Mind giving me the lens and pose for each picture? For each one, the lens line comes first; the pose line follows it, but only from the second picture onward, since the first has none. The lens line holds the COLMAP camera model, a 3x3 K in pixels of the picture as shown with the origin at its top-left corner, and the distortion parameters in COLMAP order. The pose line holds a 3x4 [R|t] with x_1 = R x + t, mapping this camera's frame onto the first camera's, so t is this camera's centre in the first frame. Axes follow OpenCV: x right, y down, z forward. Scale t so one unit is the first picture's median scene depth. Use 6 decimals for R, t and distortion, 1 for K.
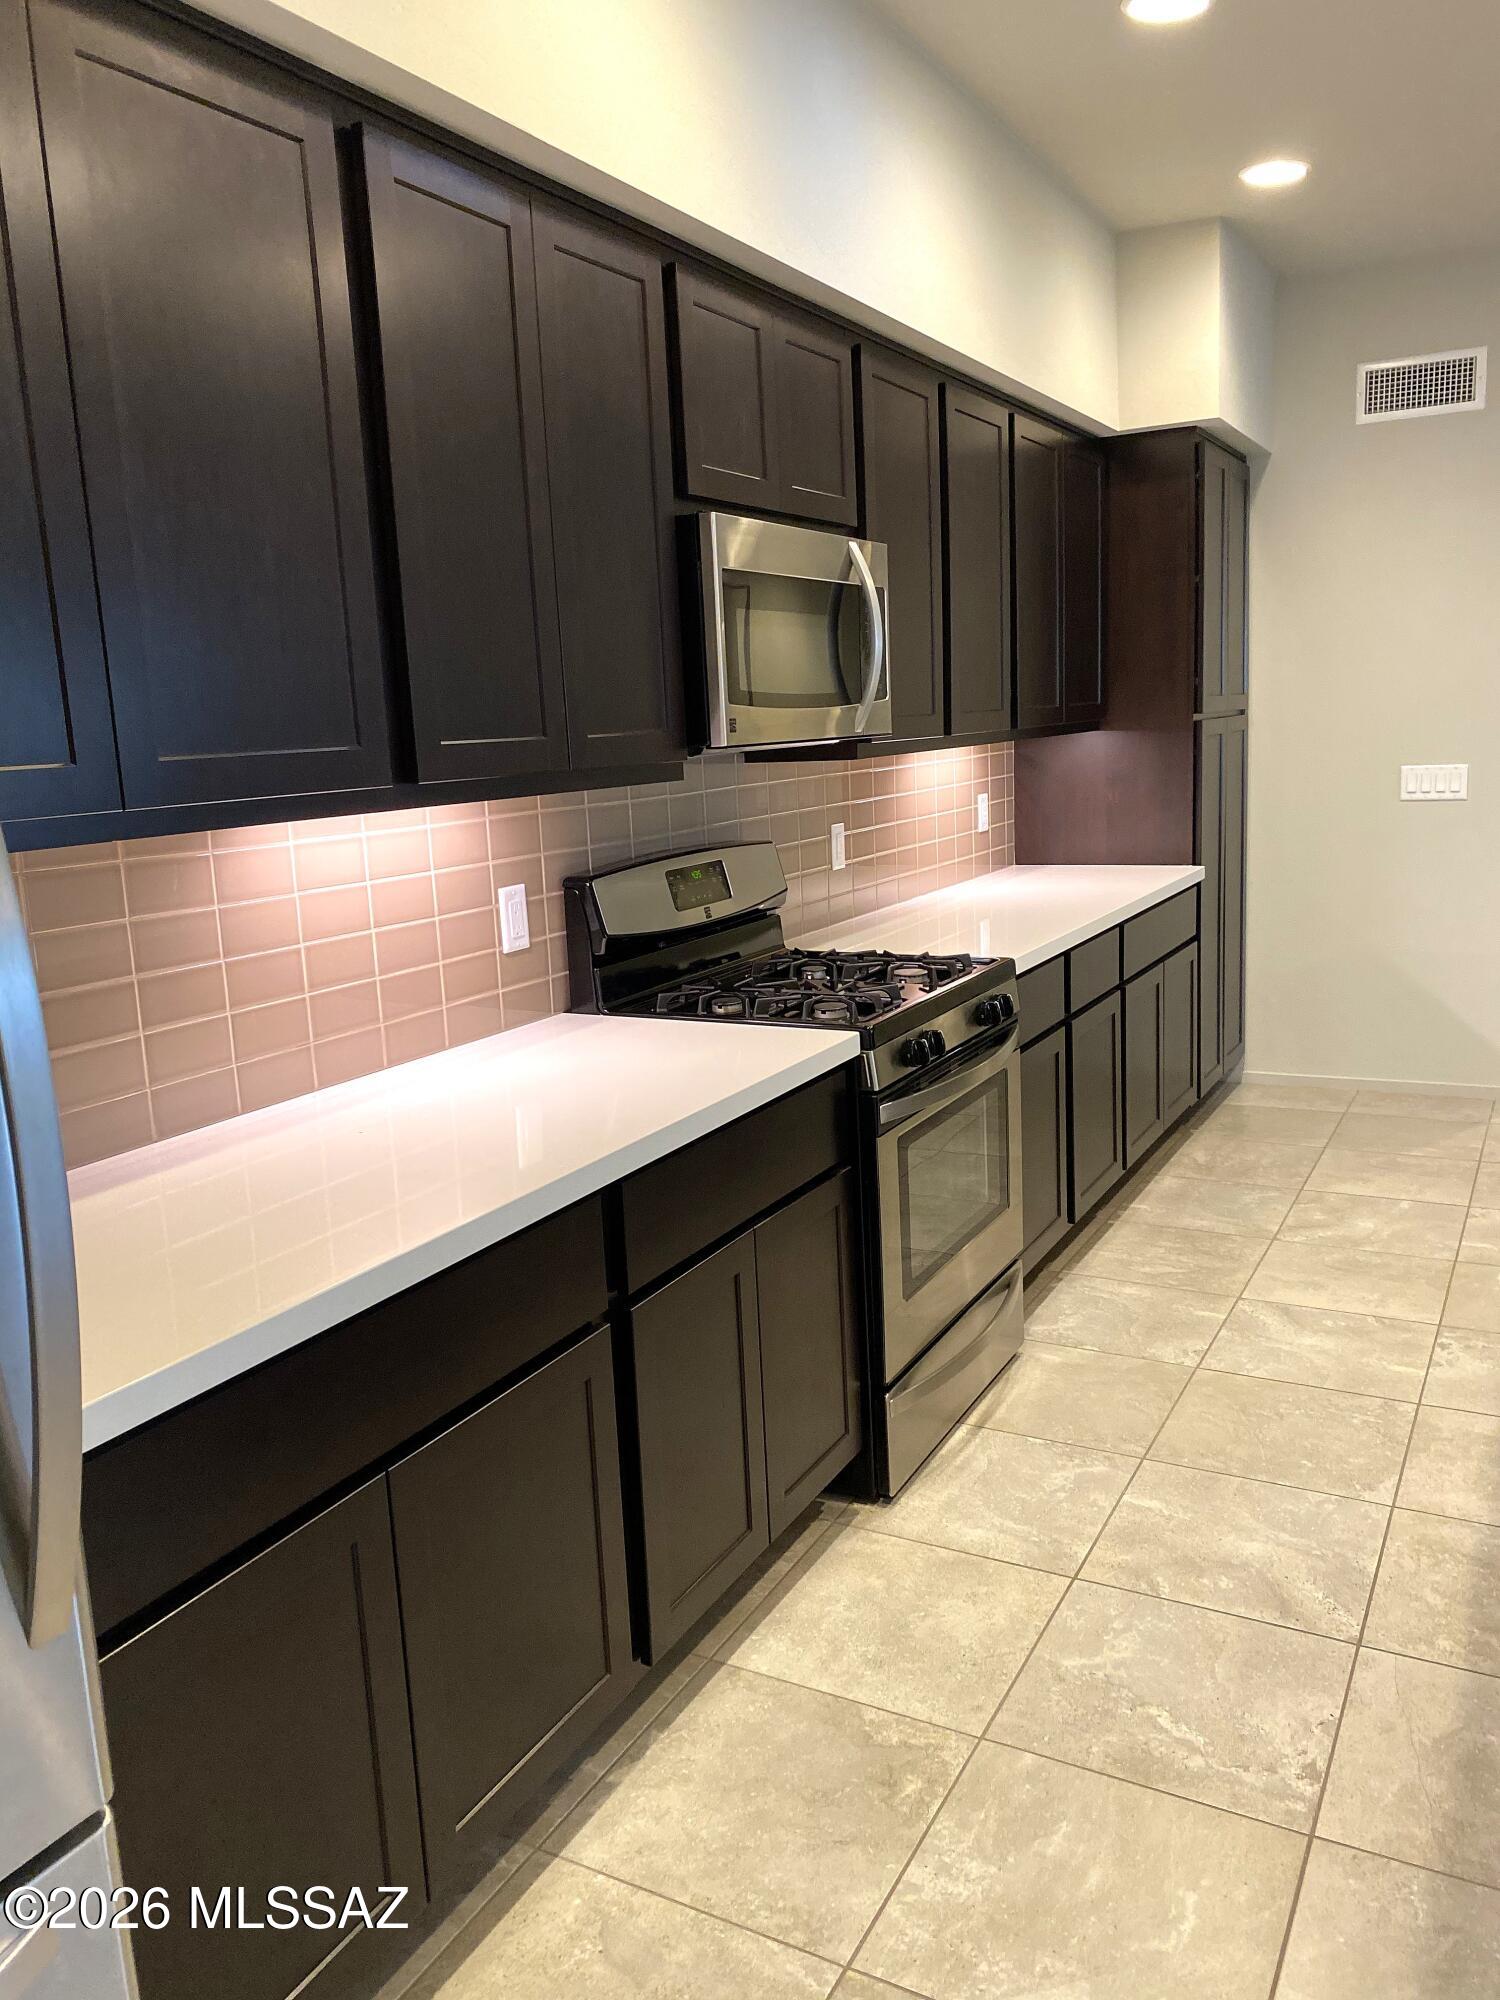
lens RADIAL K [[1522.5, 0, 750.0], [0, 1522.5, 1000.0], [0, 0, 1]] dist [0.004825, 0.002426]
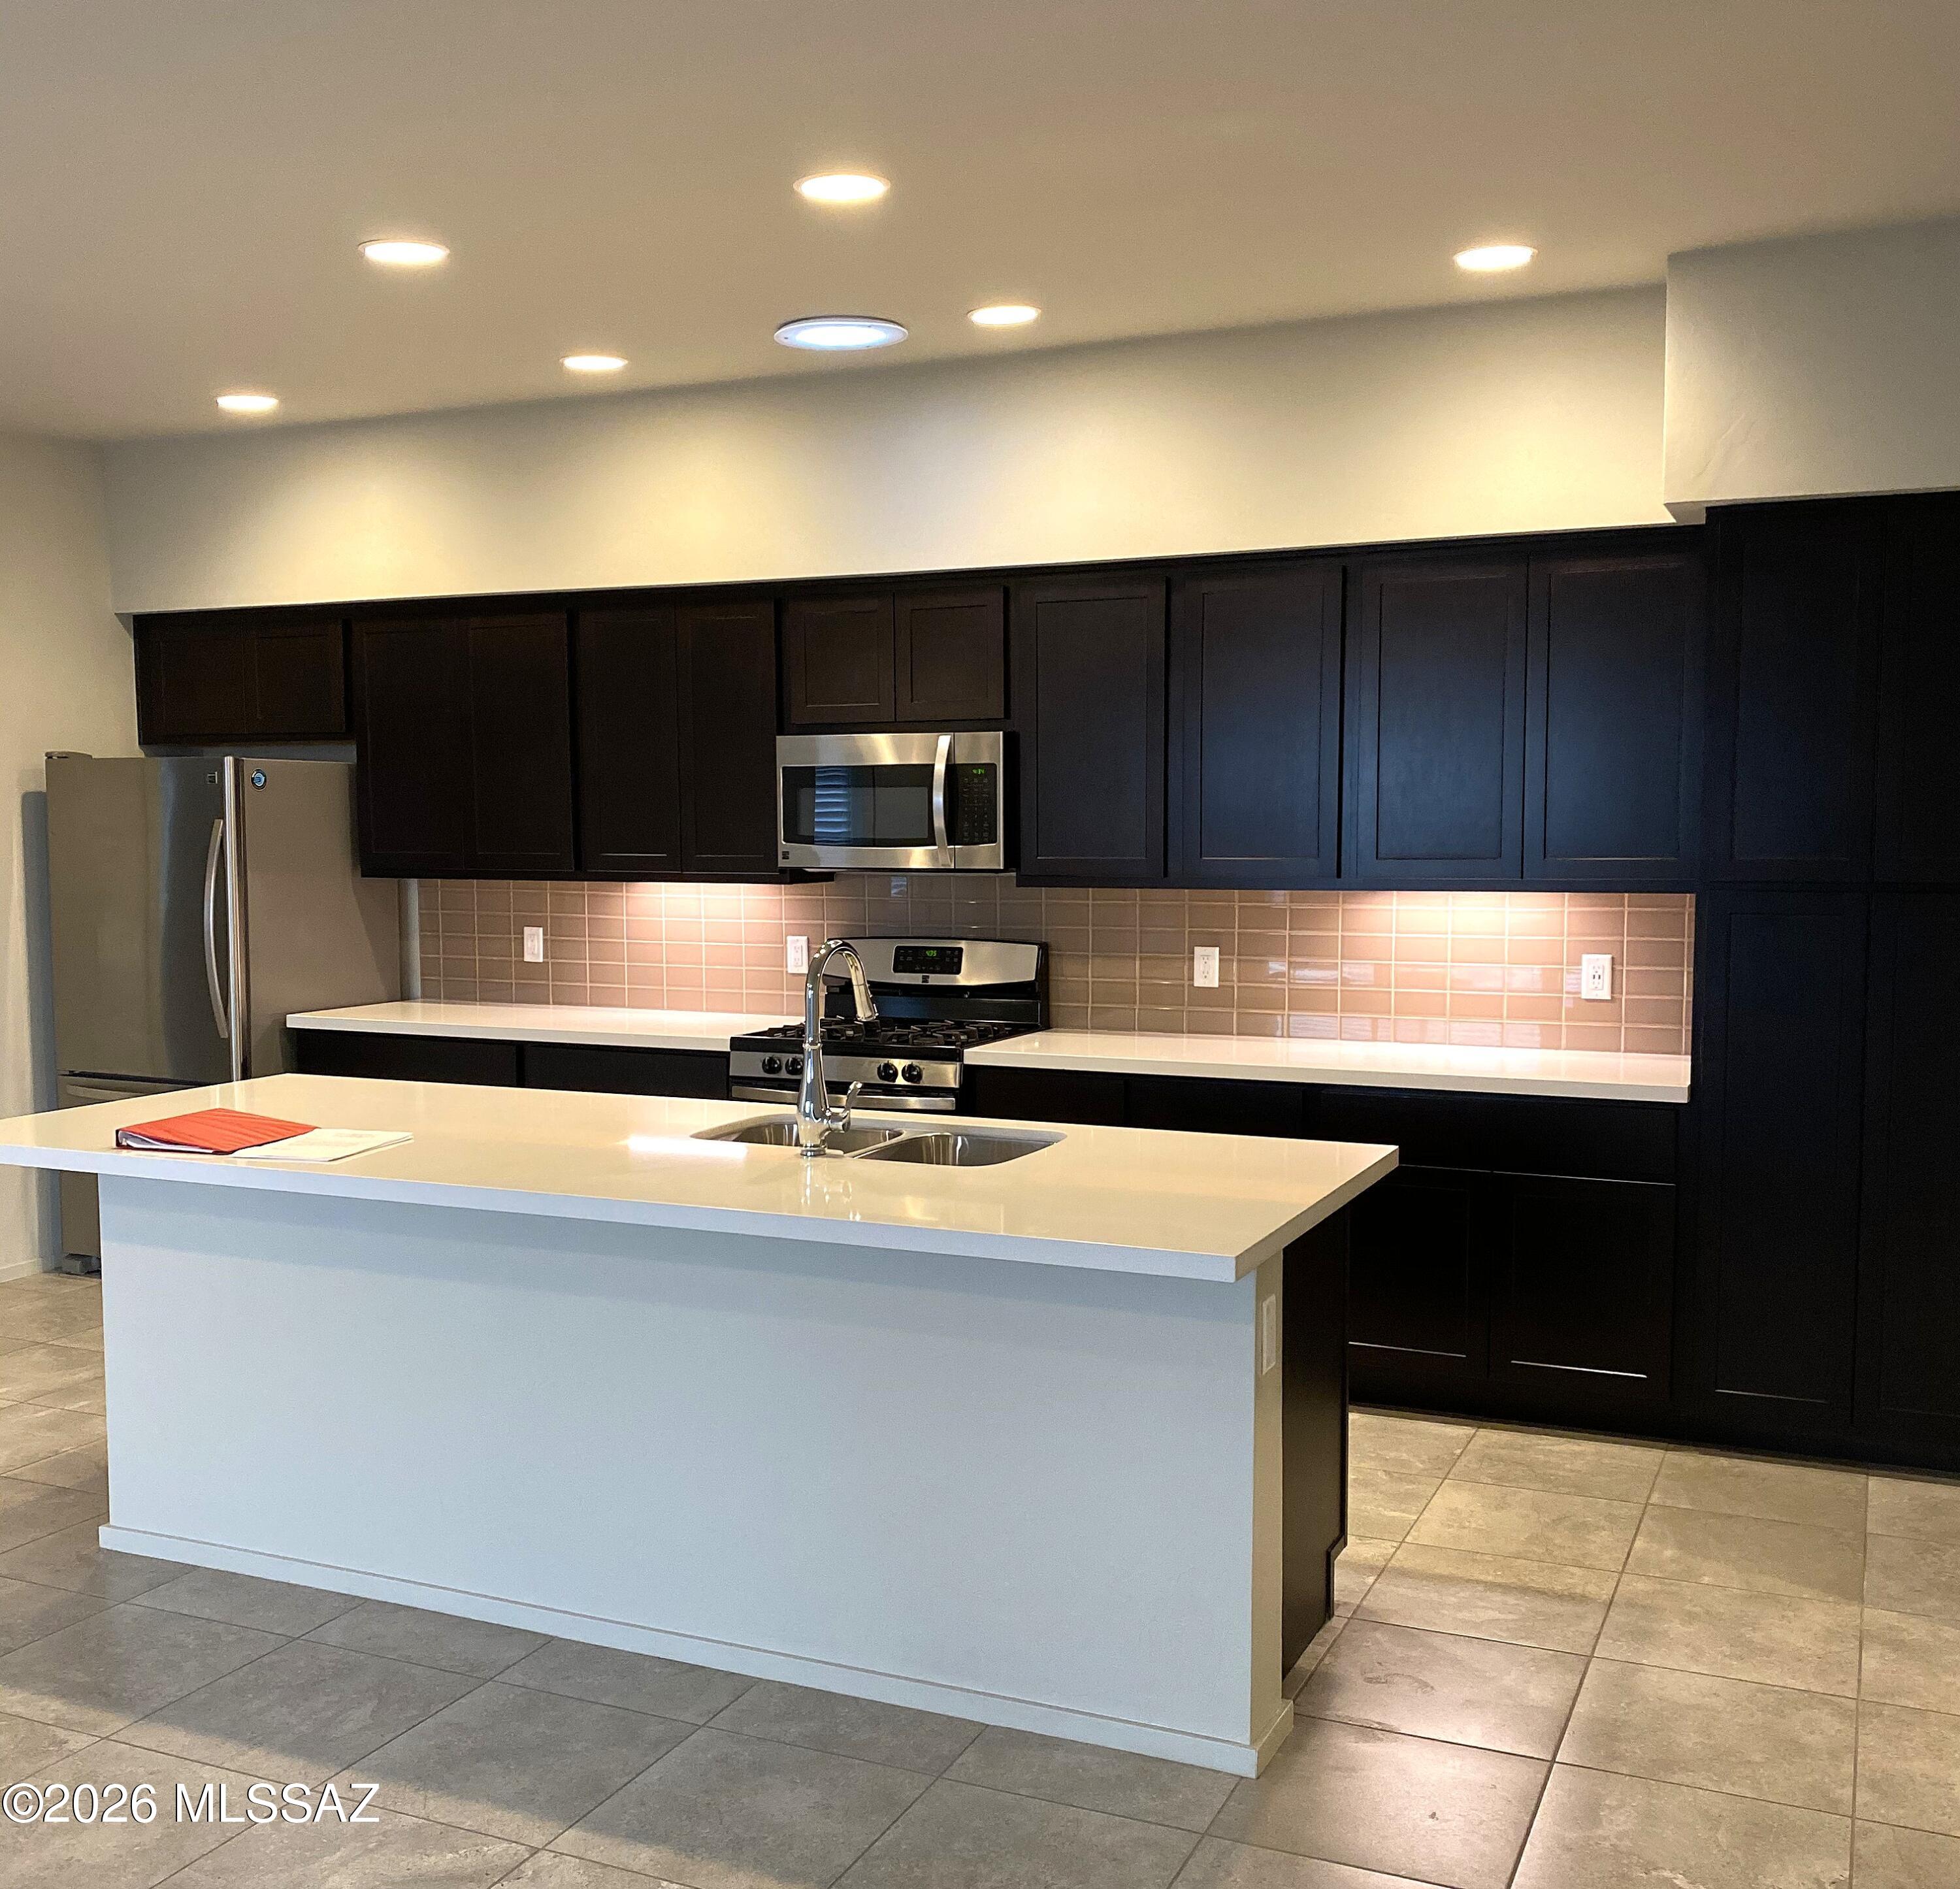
lens RADIAL K [[2091.2, 0, 980.0], [0, 2091.2, 944.5], [0, 0, 1]] dist [0.022199, 0.020149]
pose [[0.086059, 0.129076, -0.987893, 1.386965], [-0.175741, 0.977990, 0.112473, -0.230838], [0.980668, 0.163934, 0.106848, 0.590041]]
